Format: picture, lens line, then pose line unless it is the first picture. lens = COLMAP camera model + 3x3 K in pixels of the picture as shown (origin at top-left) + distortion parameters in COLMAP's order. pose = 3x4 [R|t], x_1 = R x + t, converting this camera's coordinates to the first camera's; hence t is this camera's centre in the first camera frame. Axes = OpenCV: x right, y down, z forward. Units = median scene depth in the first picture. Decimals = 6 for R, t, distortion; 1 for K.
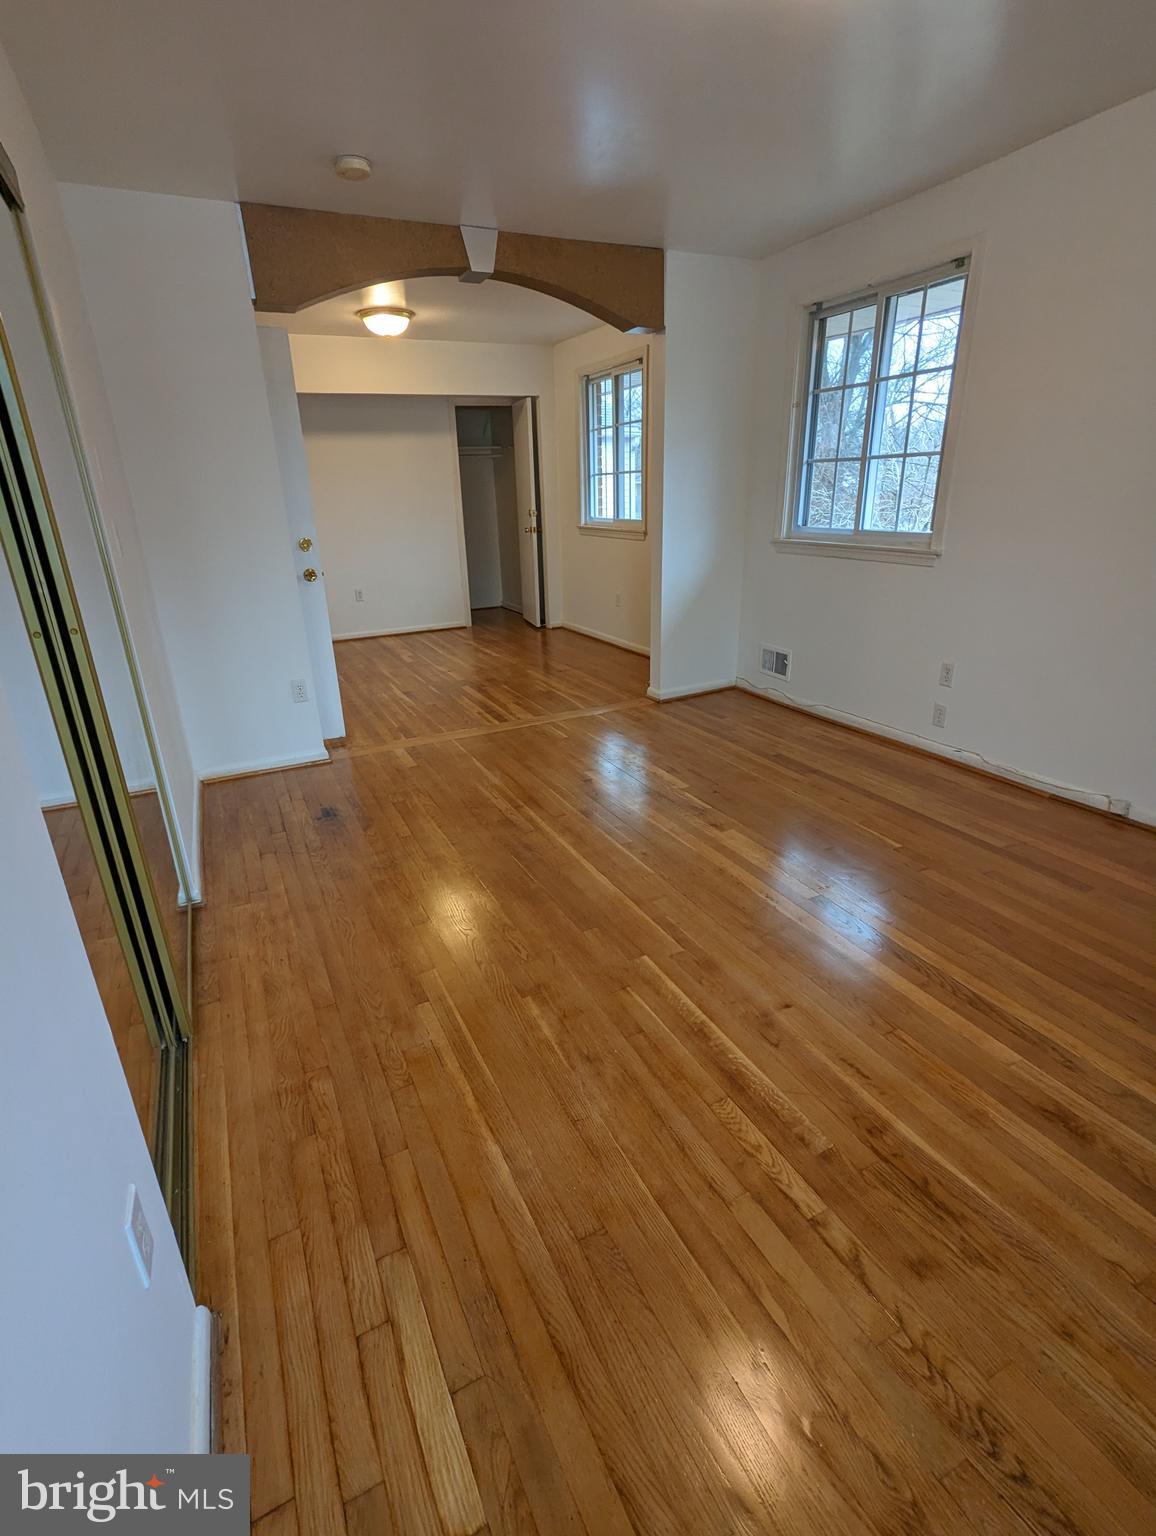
lens RADIAL K [[728.9, 0, 574.5], [0, 728.9, 769.2], [0, 0, 1]] dist [0.004412, -0.000654]
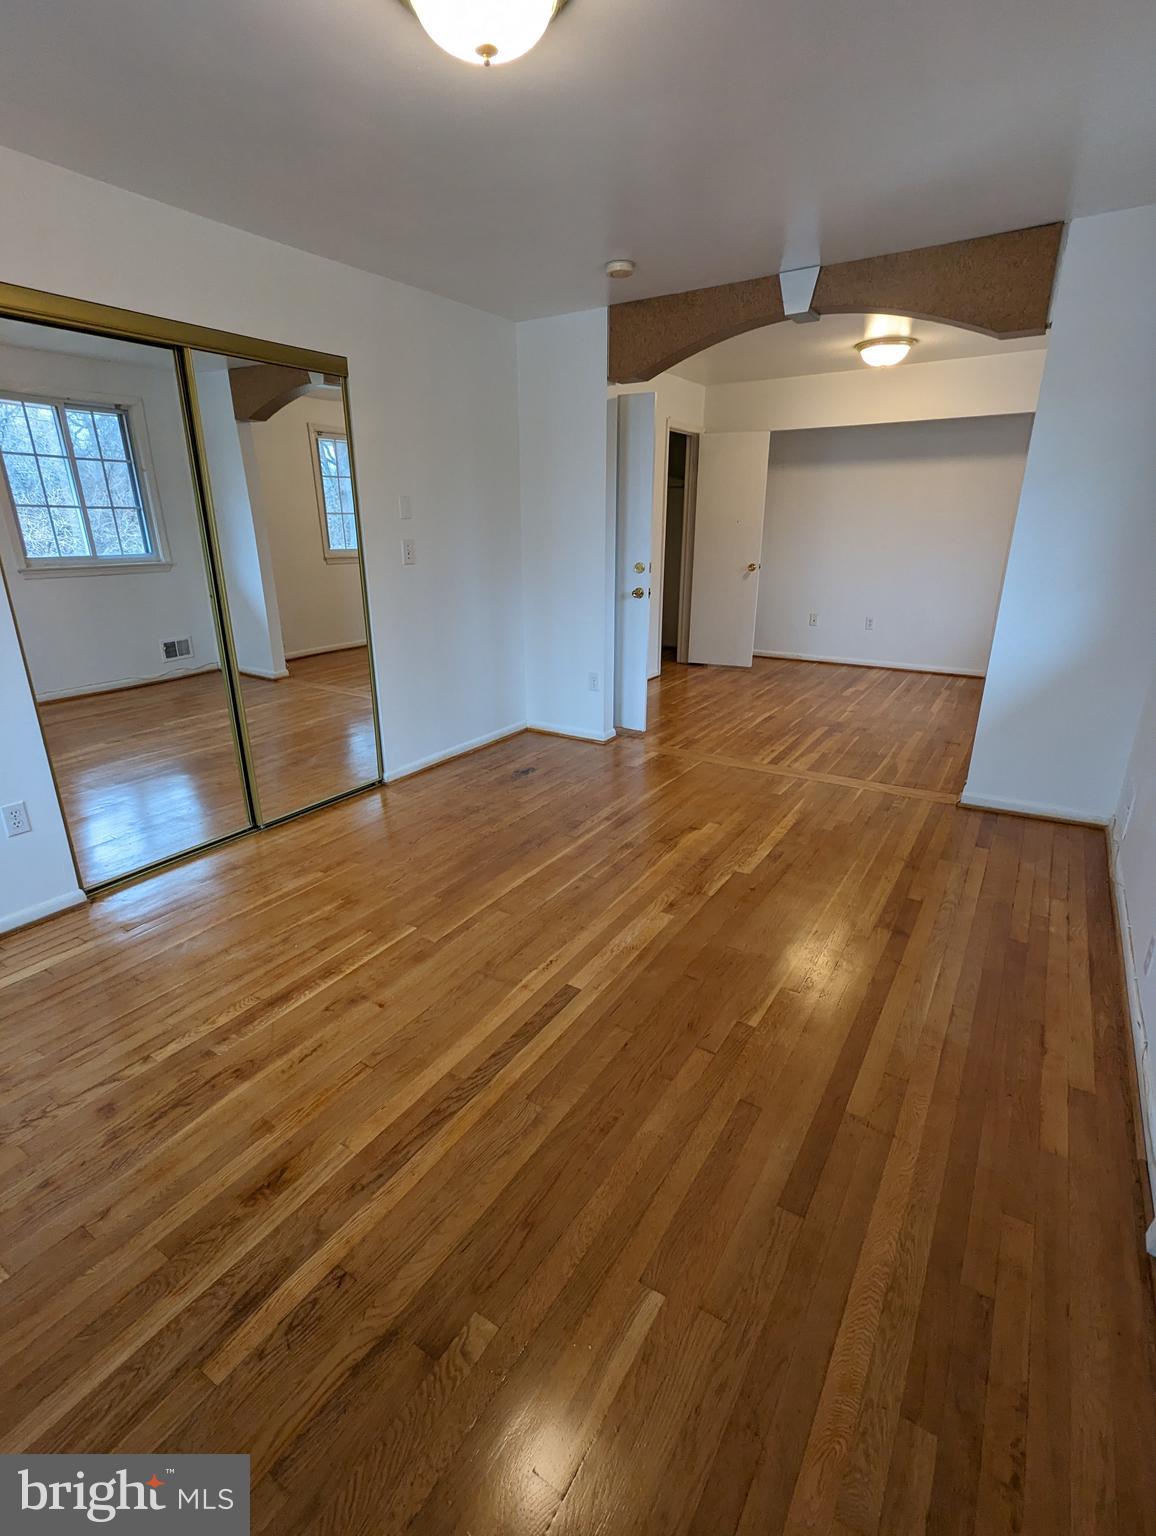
lens RADIAL K [[728.9, 0, 576.8], [0, 728.9, 767.9], [0, 0, 1]] dist [0.004412, -0.000654]
pose [[0.517600, 0.304821, -0.799484, 0.742756], [-0.317221, 0.936163, 0.151559, -0.169950], [0.794645, 0.175166, 0.581254, 0.315383]]
